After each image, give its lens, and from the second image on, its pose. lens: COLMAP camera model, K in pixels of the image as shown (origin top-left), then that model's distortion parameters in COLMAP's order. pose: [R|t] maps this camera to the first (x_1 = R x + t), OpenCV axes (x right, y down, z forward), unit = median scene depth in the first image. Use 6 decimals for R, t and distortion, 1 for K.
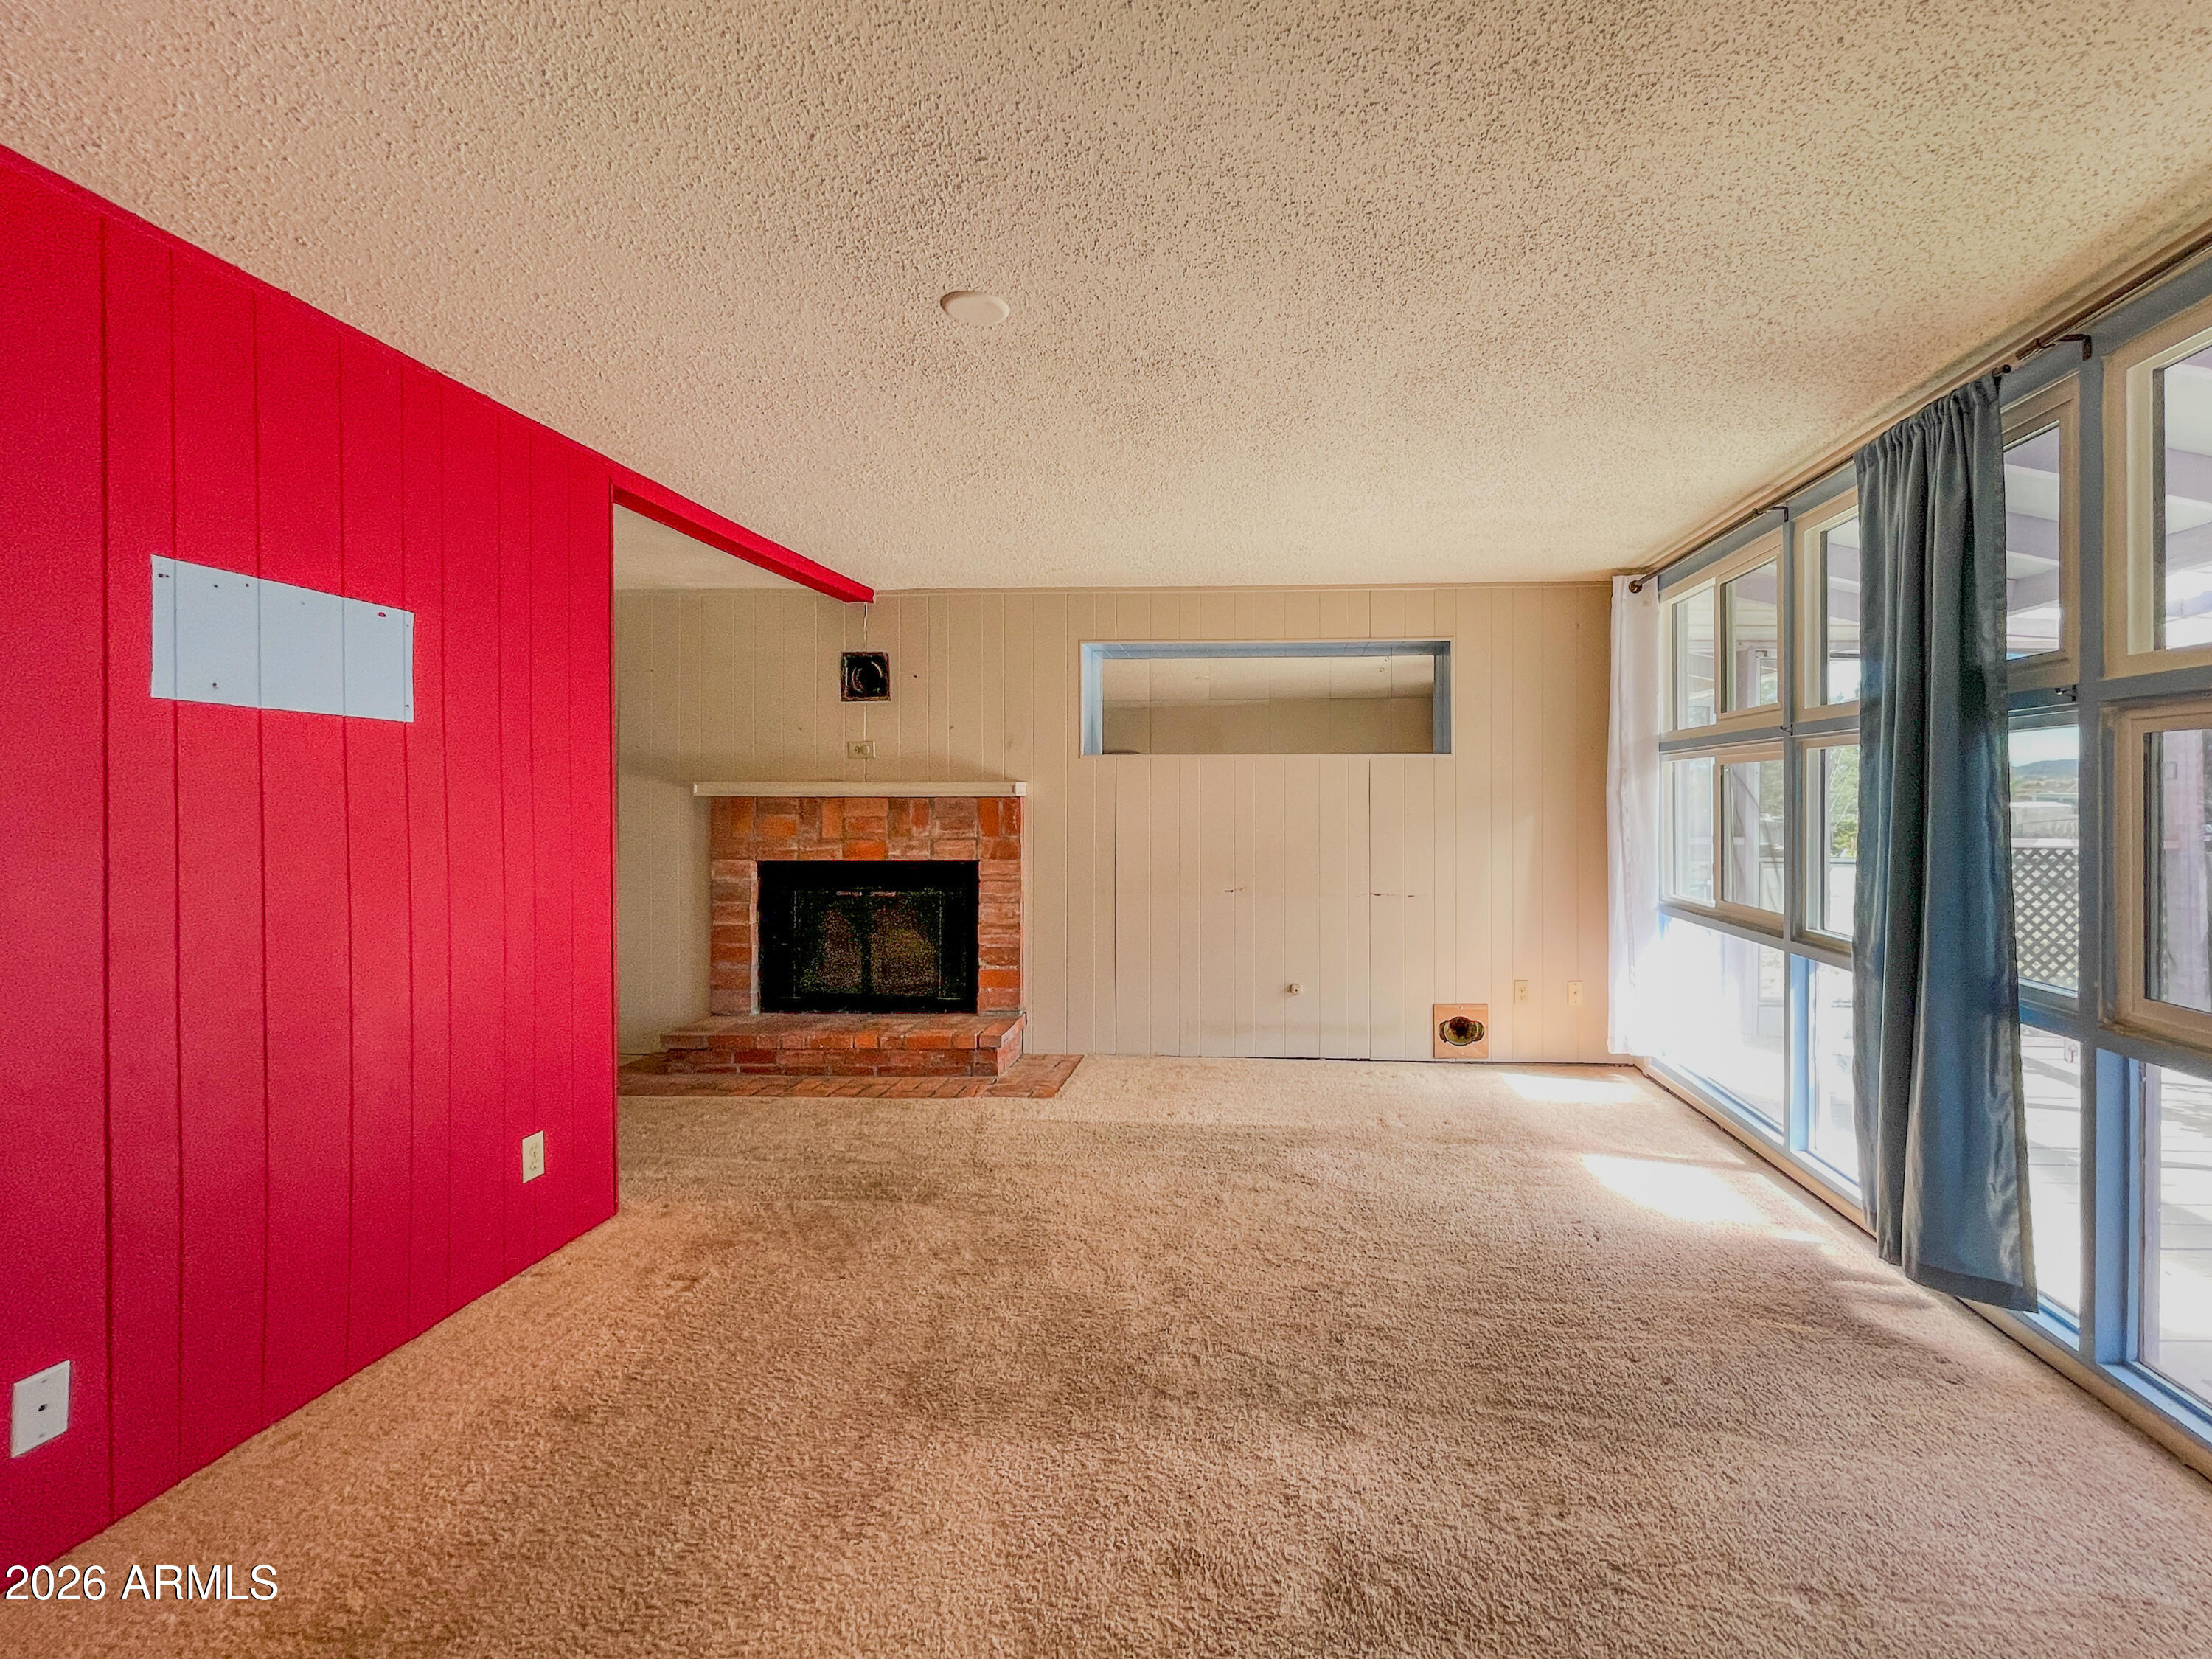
lens RADIAL K [[960.3, 0, 1203.0], [0, 960.3, 799.4], [0, 0, 1]] dist [-0.000541, -0.000310]
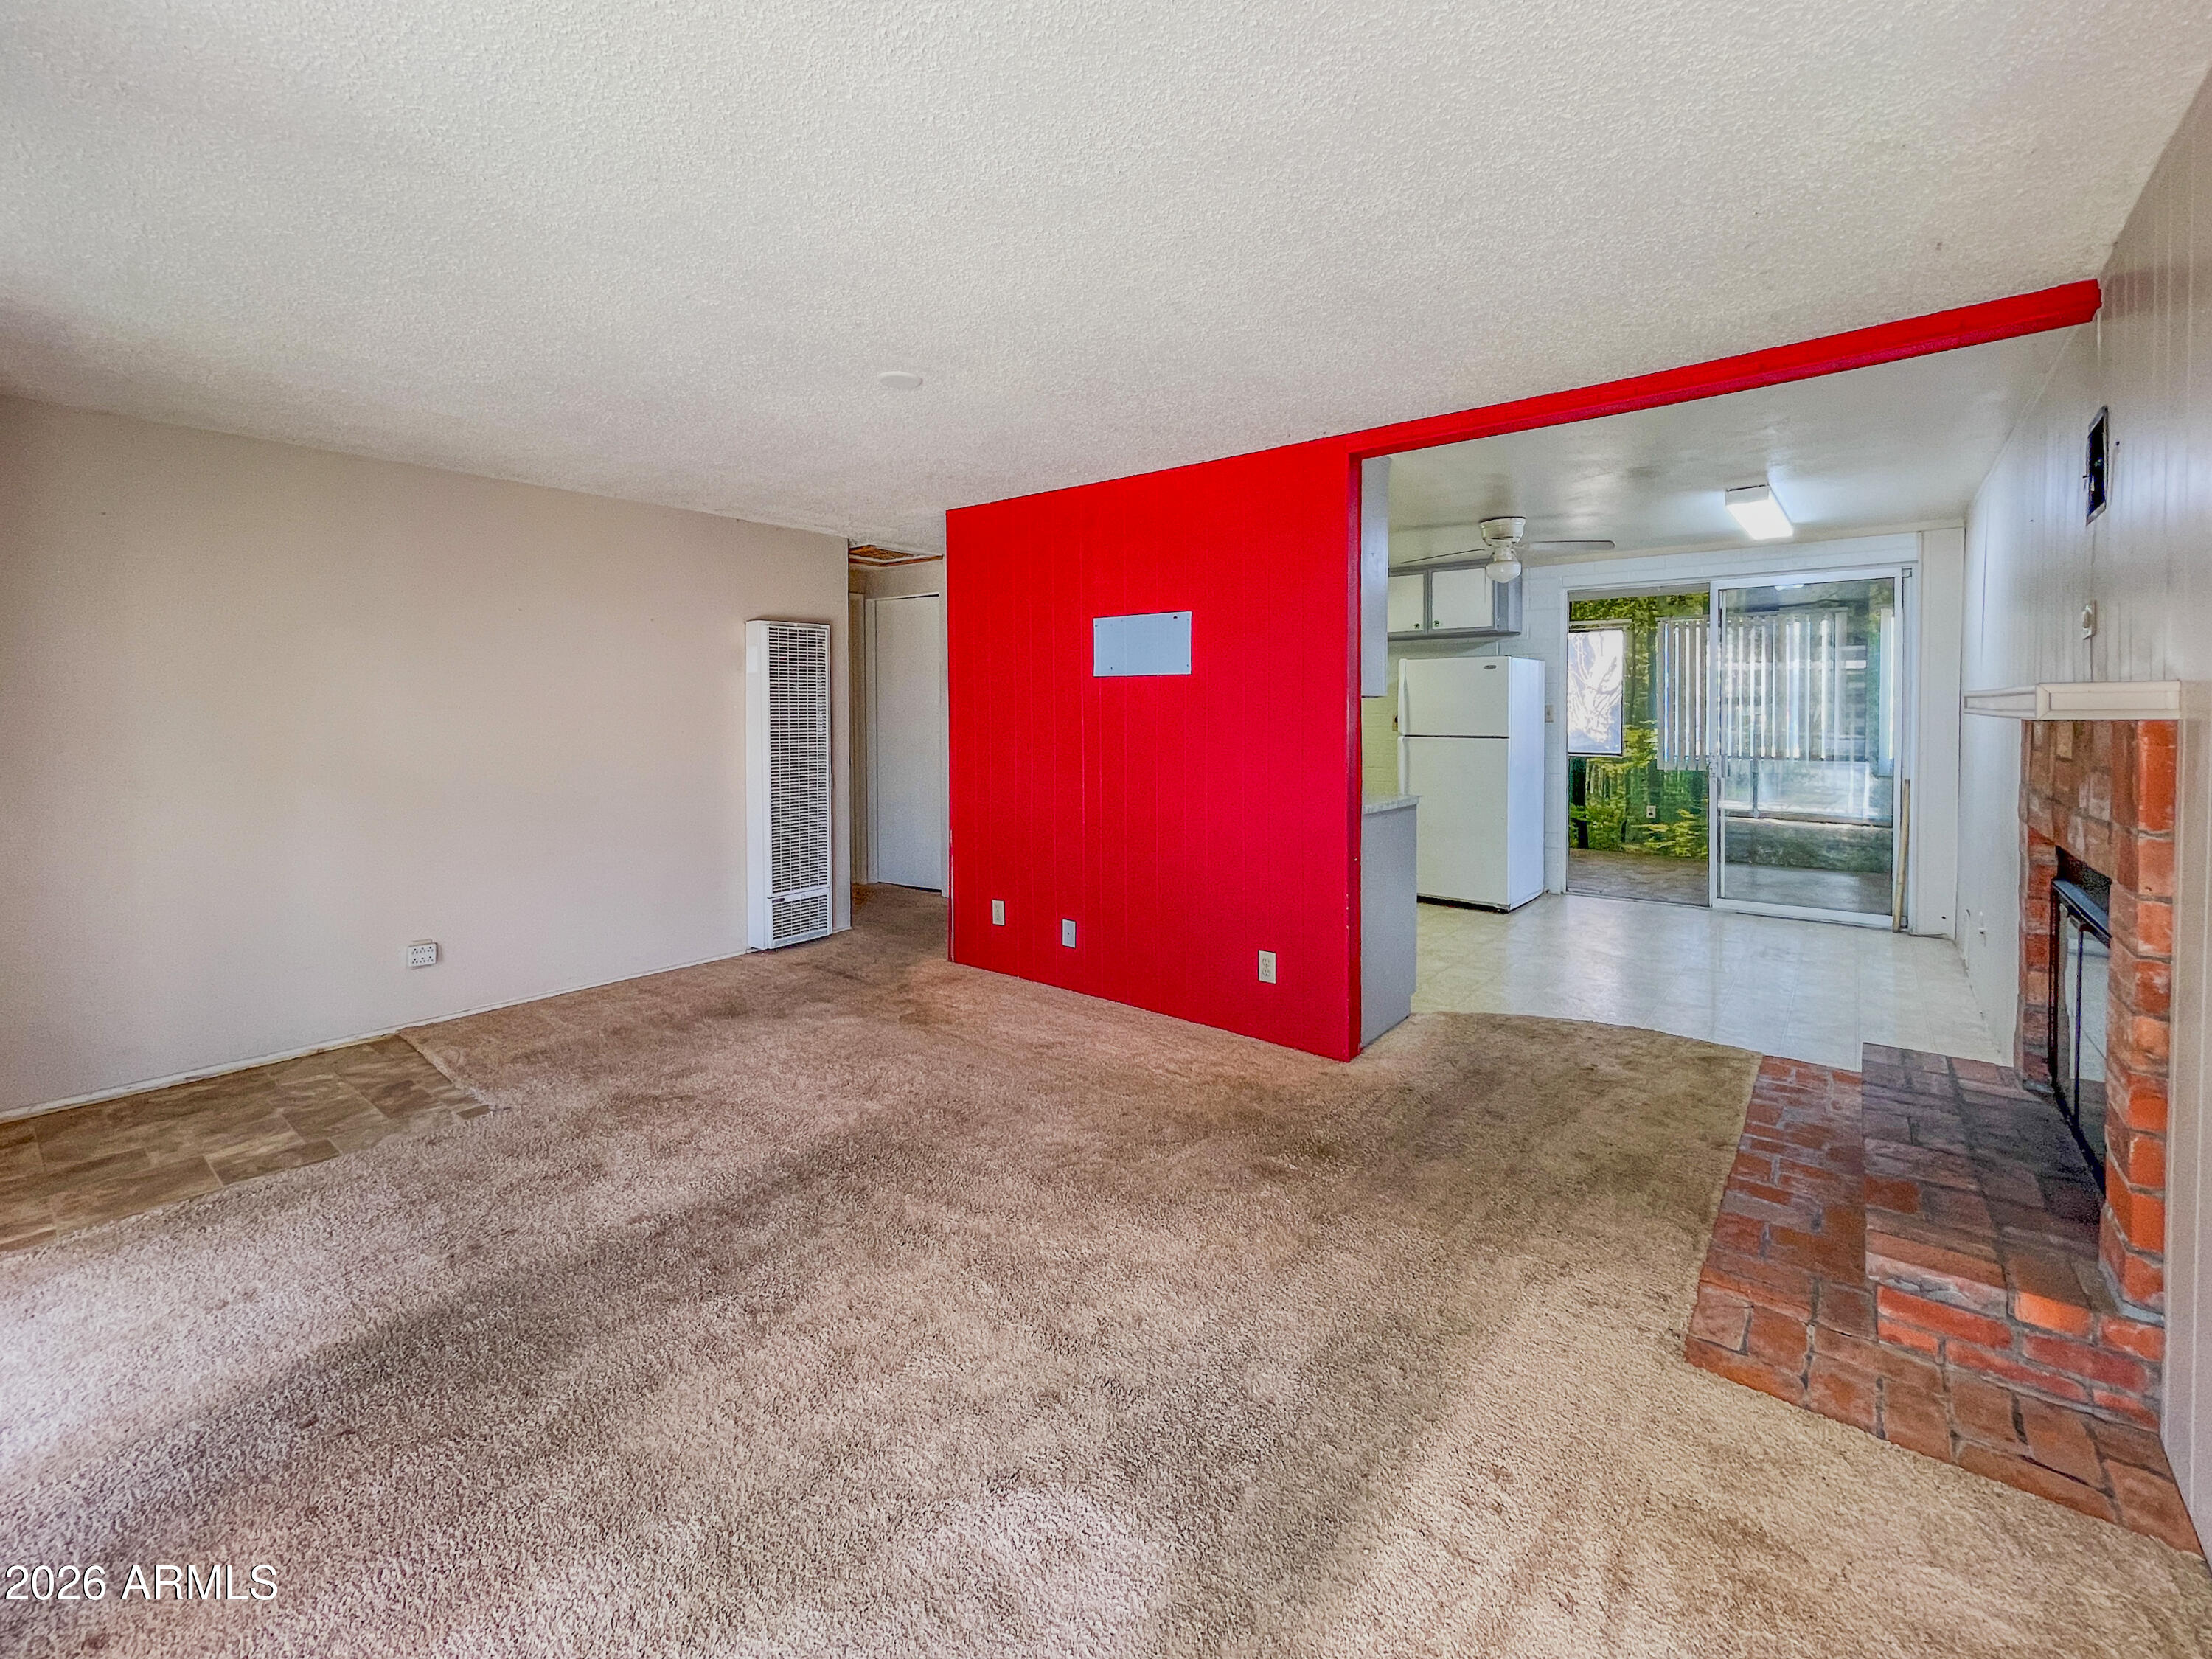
lens RADIAL K [[933.3, 0, 1104.5], [0, 933.3, 728.7], [0, 0, 1]] dist [0.001815, 0.001051]
pose [[-0.564606, 0.023384, -0.825029, 0.356390], [0.004134, 0.999666, 0.025504, -0.012995], [0.825350, 0.010989, -0.564514, 0.964758]]
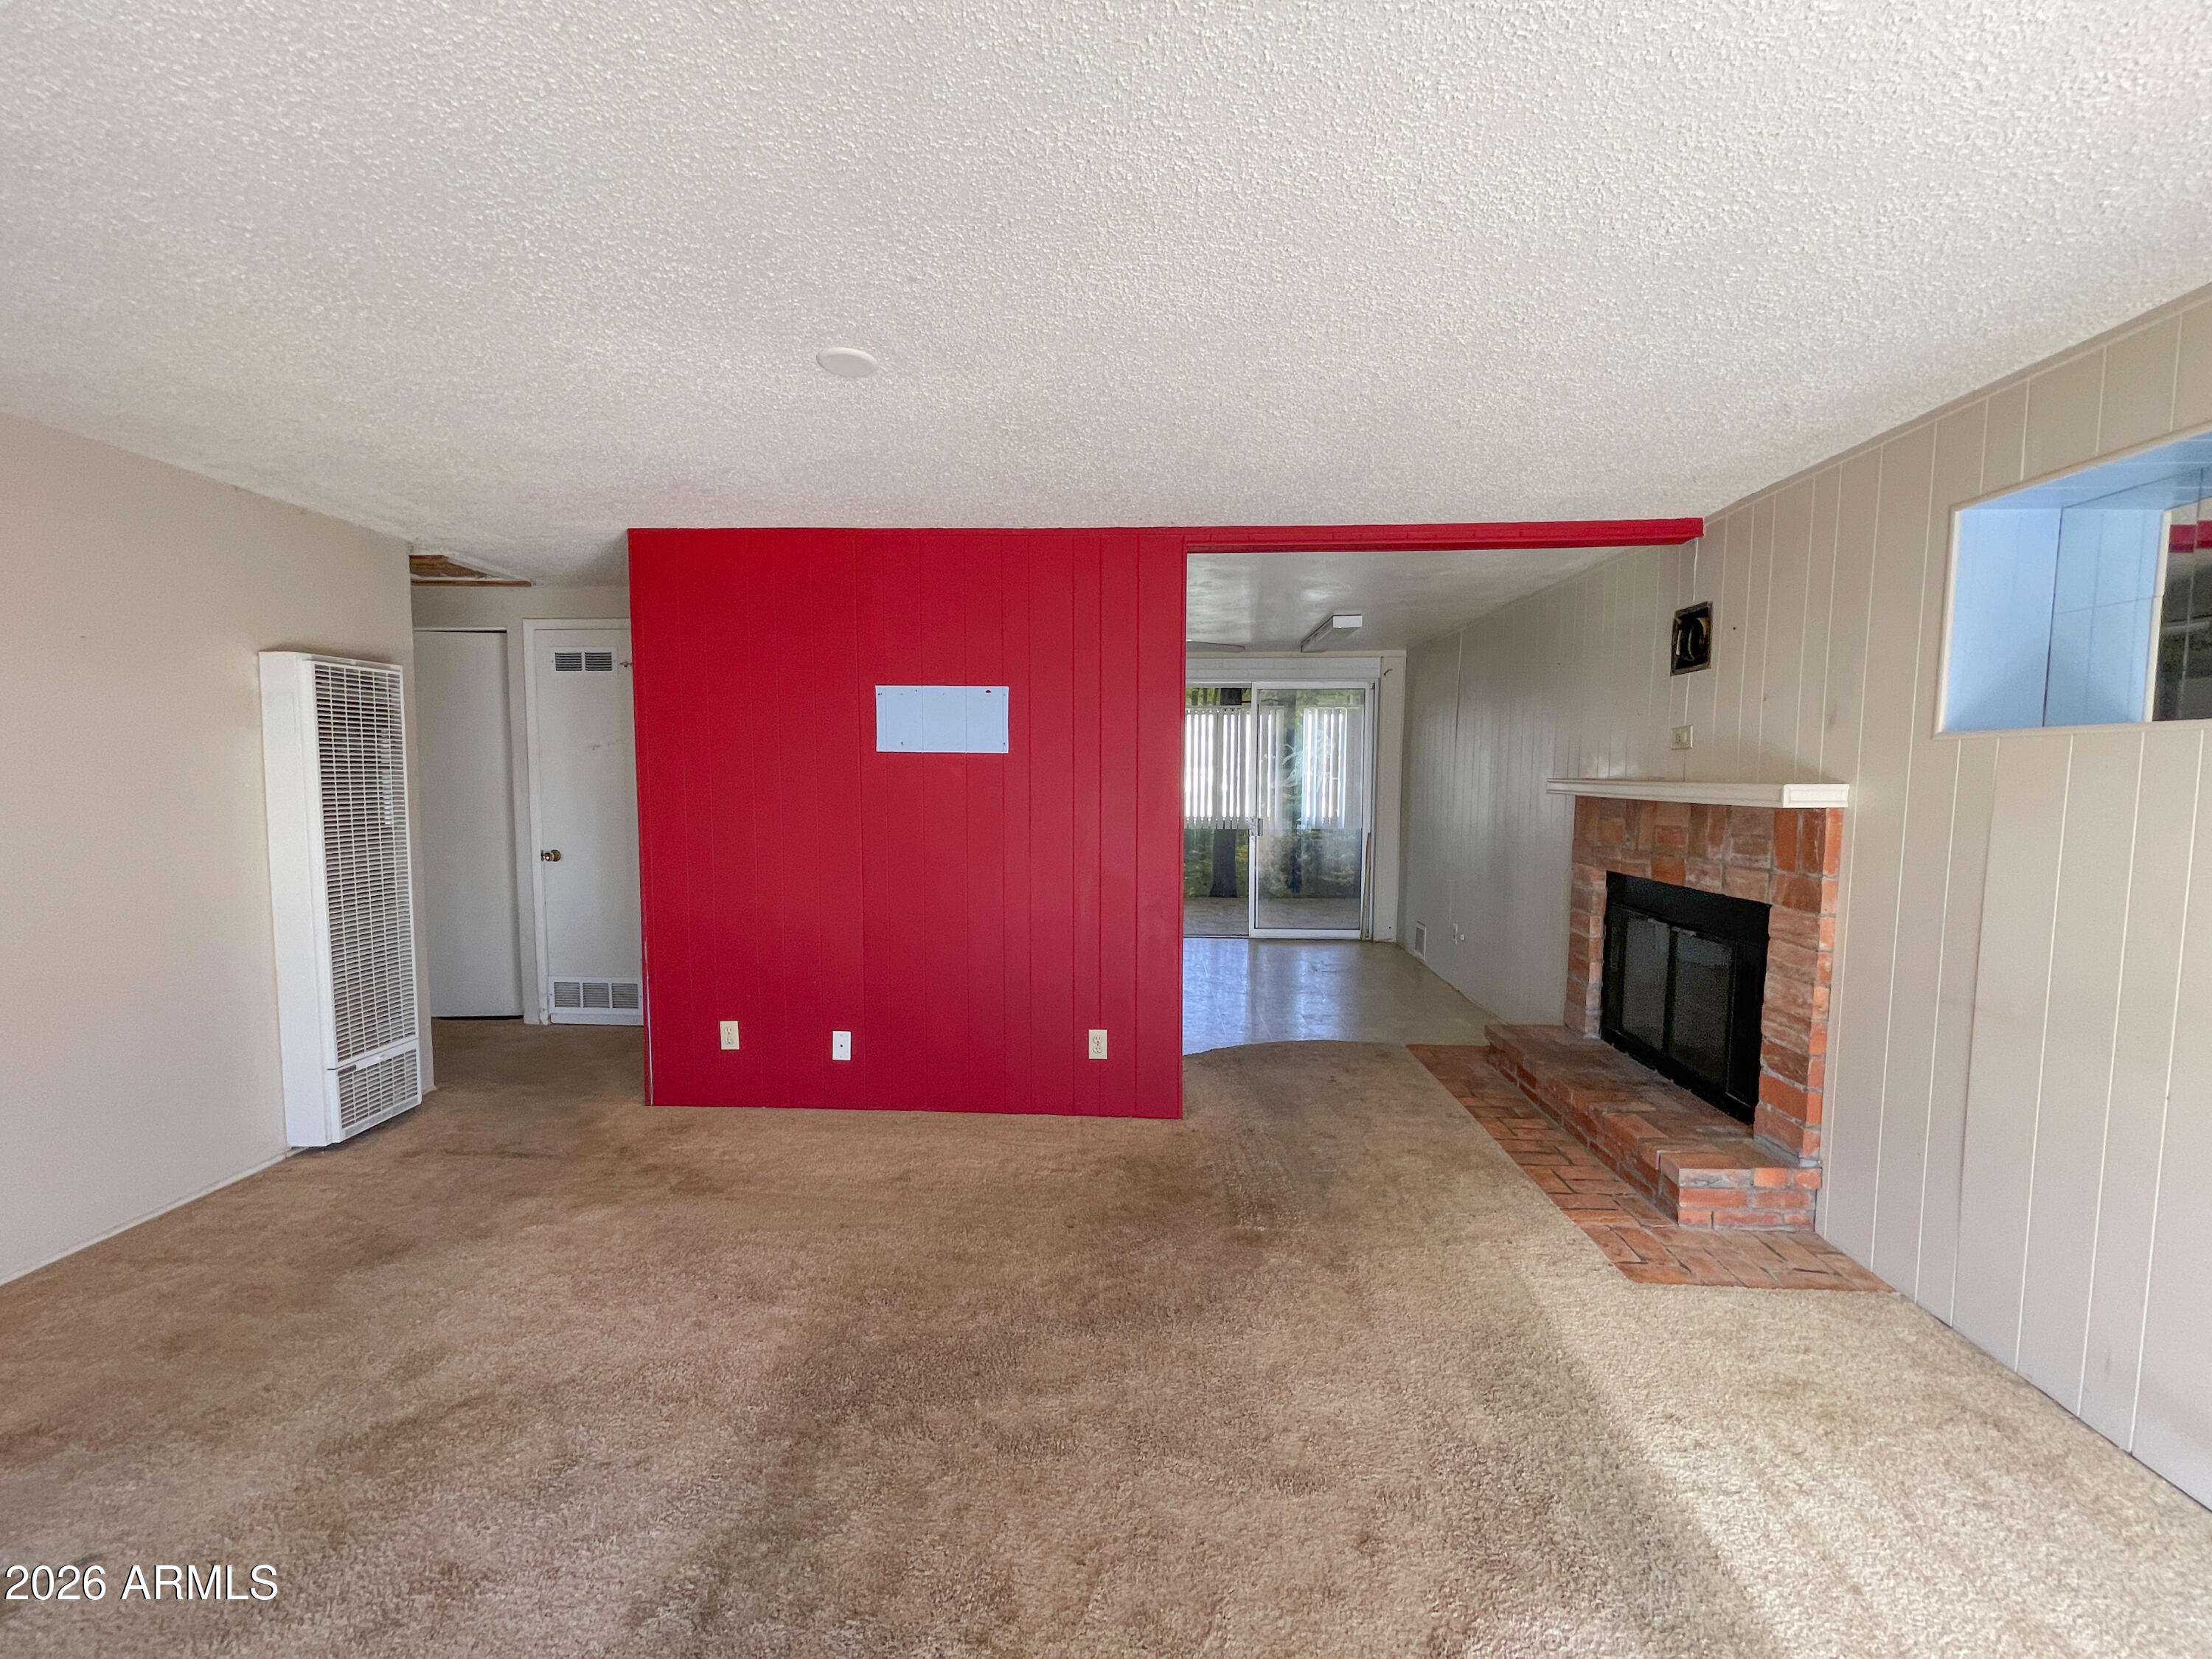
lens RADIAL K [[884.0, 0, 1106.5], [0, 884.0, 837.3], [0, 0, 1]] dist [-0.000137, 0.001349]
pose [[0.025980, 0.075567, -0.996802, 0.378456], [-0.004762, 0.997137, 0.075468, -0.027160], [0.999651, 0.002786, 0.026265, 0.596110]]
